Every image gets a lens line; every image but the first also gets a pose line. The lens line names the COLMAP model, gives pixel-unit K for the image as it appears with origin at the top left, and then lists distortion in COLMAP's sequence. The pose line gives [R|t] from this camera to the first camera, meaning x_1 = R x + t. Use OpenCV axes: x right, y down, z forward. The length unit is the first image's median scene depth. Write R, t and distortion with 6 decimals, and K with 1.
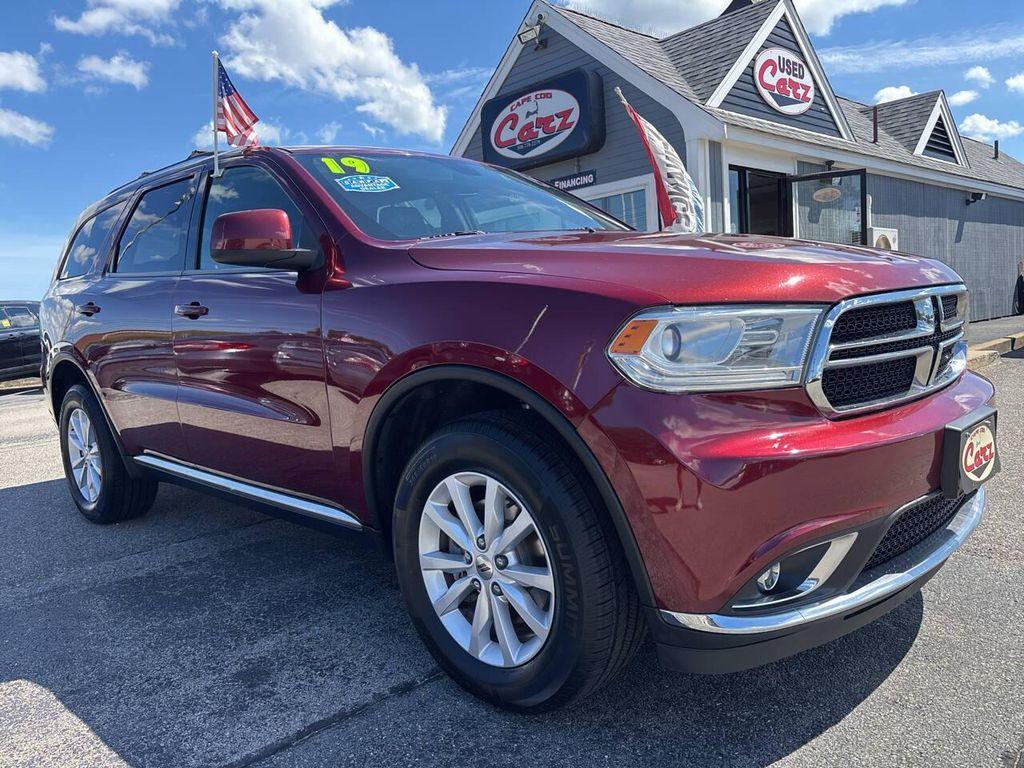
lens RADIAL K [[754.4, 0, 512.0], [0, 754.4, 384.0], [0, 0, 1]] dist [0.000508, -0.002505]
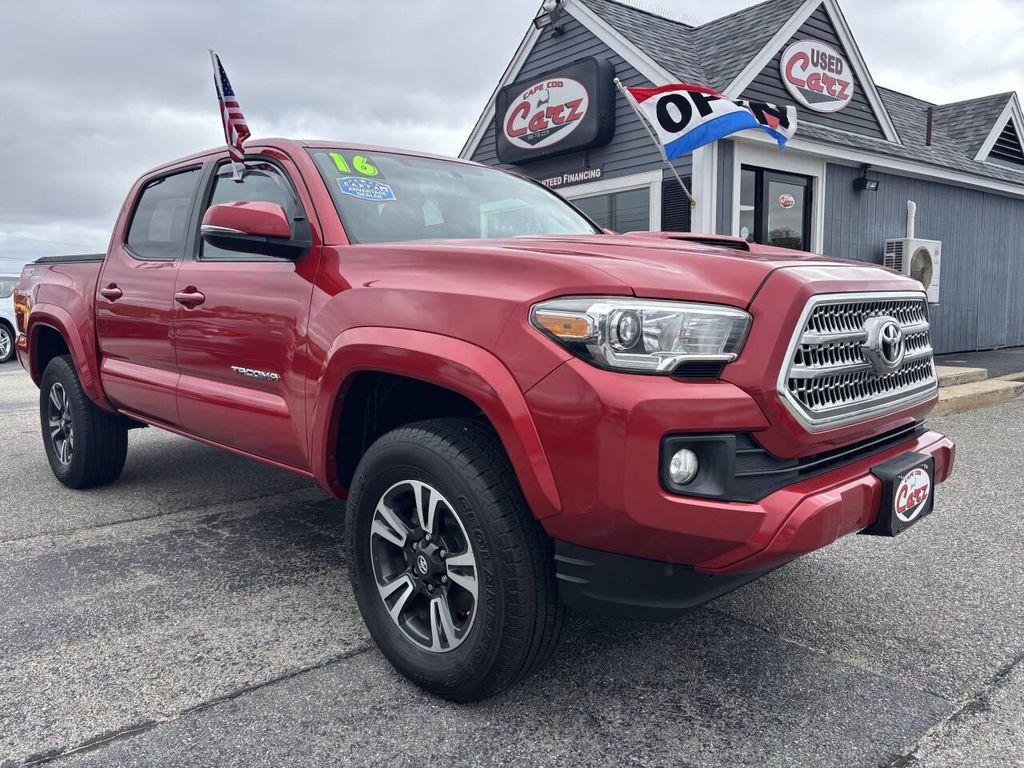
lens RADIAL K [[751.5, 0, 512.3], [0, 751.5, 373.7], [0, 0, 1]] dist [0.002738, -0.004648]
pose [[0.992629, 0.068099, -0.100248, 0.106003], [-0.067425, 0.997673, 0.010098, -0.021140], [0.100703, -0.003264, 0.994911, 0.043066]]
